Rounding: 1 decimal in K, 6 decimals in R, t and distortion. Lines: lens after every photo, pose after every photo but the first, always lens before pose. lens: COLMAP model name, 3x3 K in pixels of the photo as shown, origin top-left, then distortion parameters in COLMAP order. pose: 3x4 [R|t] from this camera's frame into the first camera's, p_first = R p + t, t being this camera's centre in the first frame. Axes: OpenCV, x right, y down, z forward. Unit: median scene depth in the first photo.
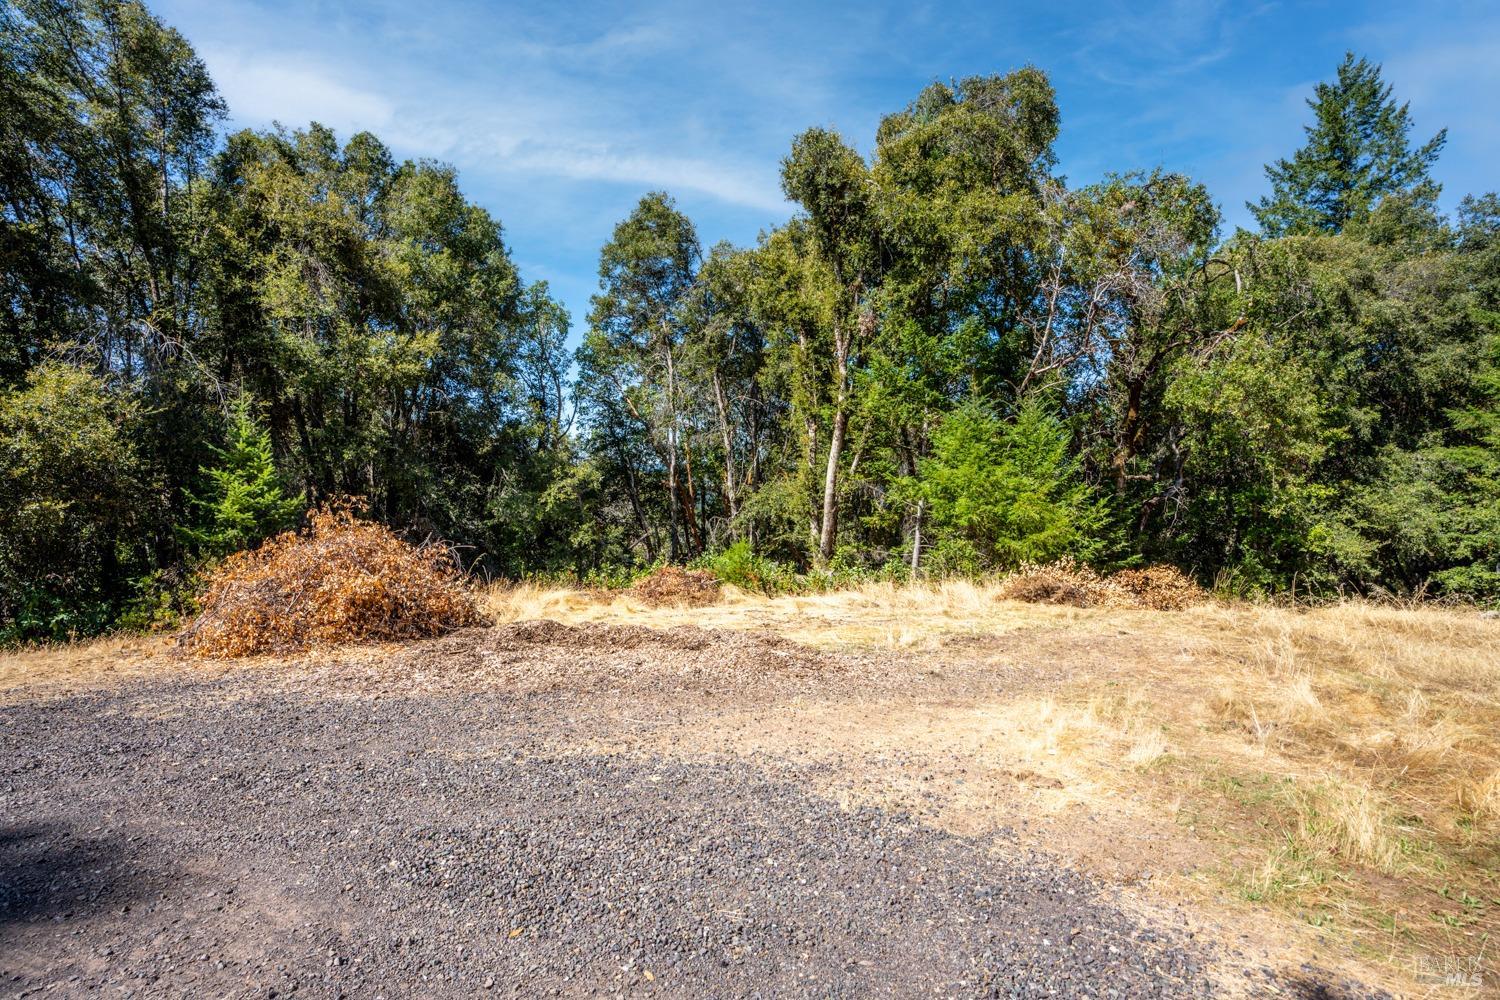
lens RADIAL K [[691.1, 0, 751.6], [0, 691.1, 487.5], [0, 0, 1]] dist [-0.039513, 0.002673]
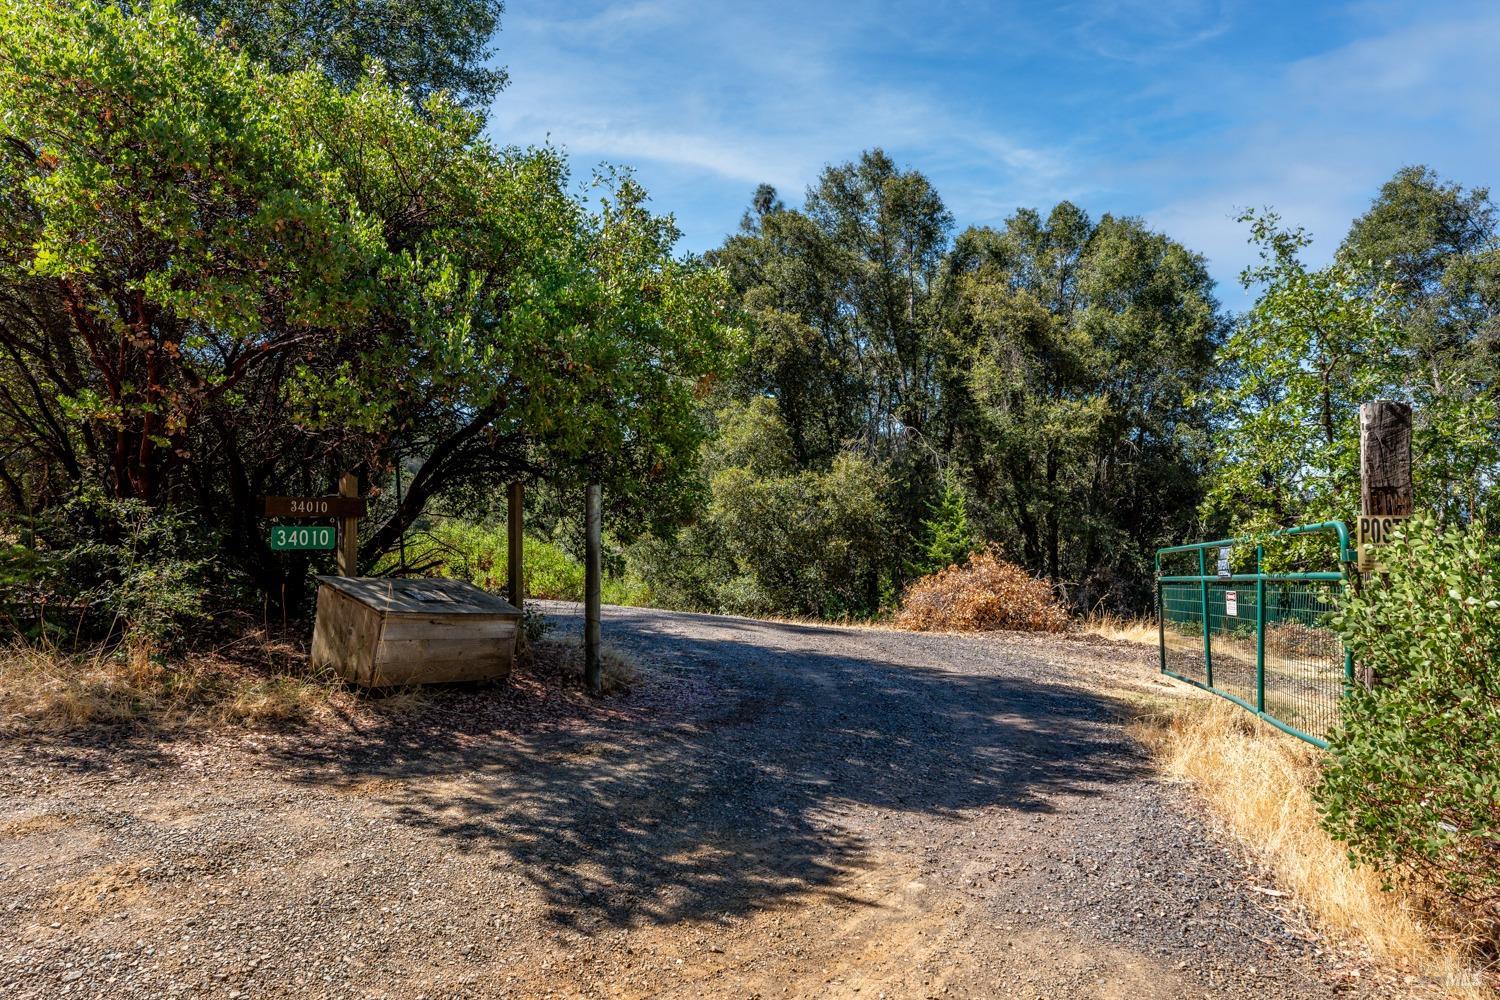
lens RADIAL K [[910.7, 0, 748.3], [0, 910.7, 502.5], [0, 0, 1]] dist [-0.008649, -0.002010]
pose [[0.608456, -0.003877, -0.793578, 0.353735], [-0.029510, 0.999186, -0.027507, -0.002238], [0.793039, 0.040155, 0.607847, -0.332569]]
